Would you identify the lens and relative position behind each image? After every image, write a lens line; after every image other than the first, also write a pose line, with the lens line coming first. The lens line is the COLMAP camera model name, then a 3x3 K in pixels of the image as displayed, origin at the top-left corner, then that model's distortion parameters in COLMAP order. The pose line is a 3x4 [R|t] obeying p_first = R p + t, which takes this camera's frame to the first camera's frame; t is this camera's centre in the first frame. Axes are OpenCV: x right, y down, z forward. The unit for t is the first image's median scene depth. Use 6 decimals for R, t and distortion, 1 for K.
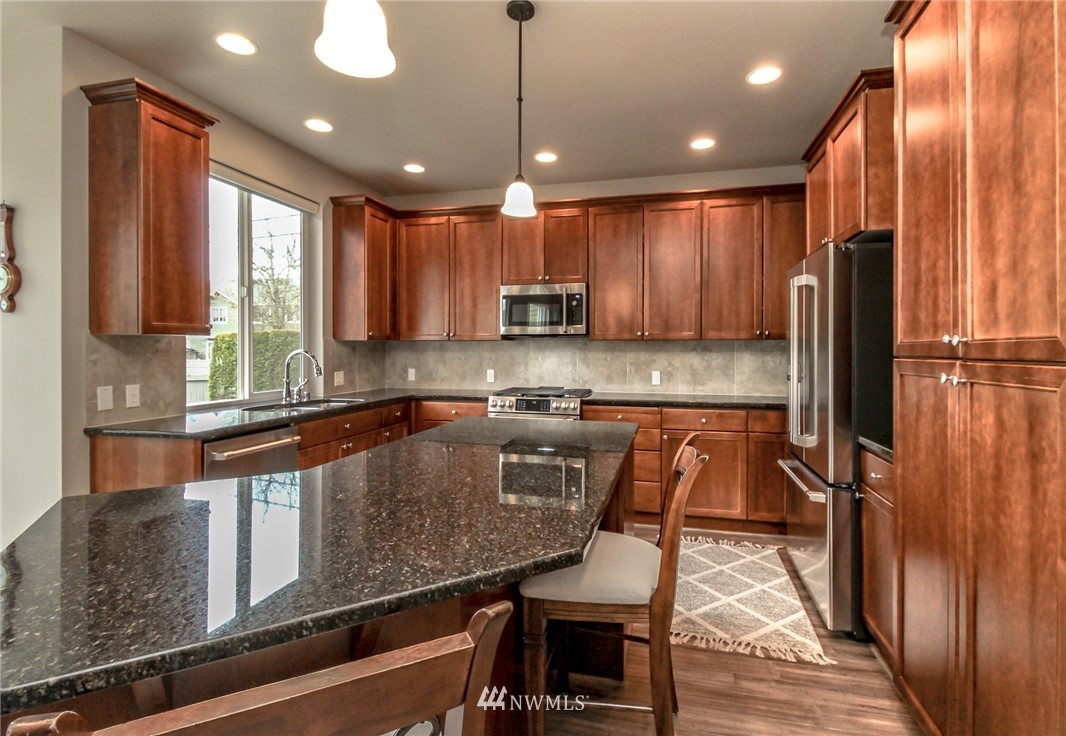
lens RADIAL K [[507.3, 0, 559.4], [0, 507.3, 354.1], [0, 0, 1]] dist [0.010454, -0.000935]
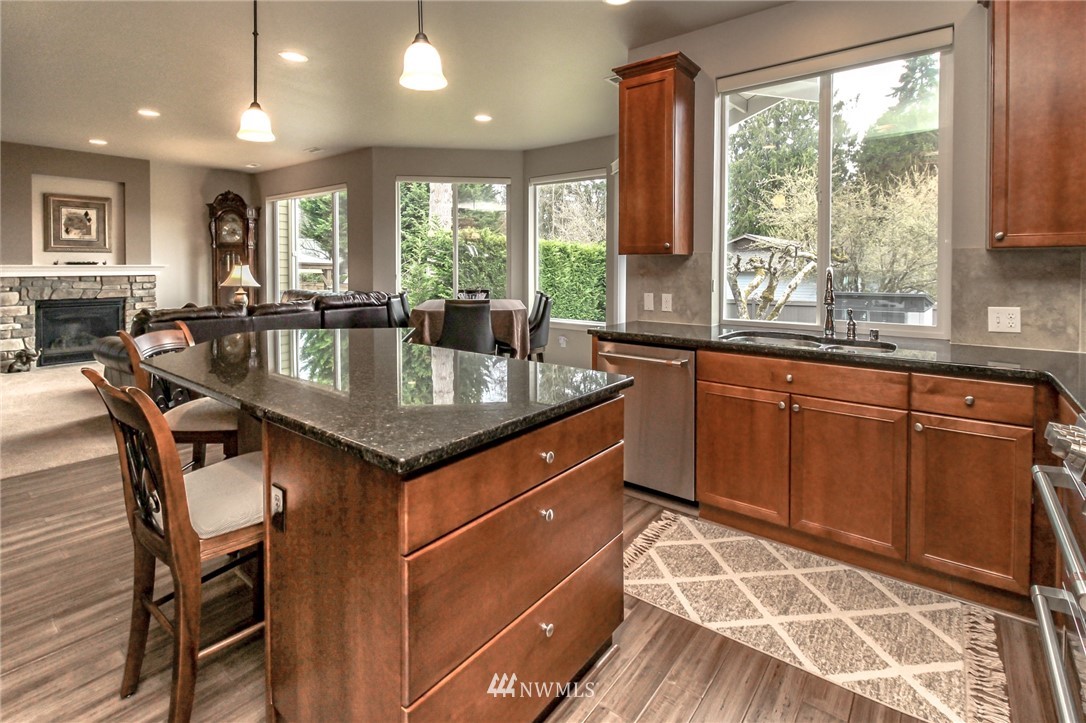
lens RADIAL K [[513.7, 0, 543.1], [0, 513.7, 274.9], [0, 0, 1]] dist [0.006468, -0.005573]
pose [[-0.444588, 0.017329, -0.895568, 0.287990], [-0.005428, 0.999742, 0.022039, -0.009198], [0.895719, 0.014660, -0.444379, 0.808183]]
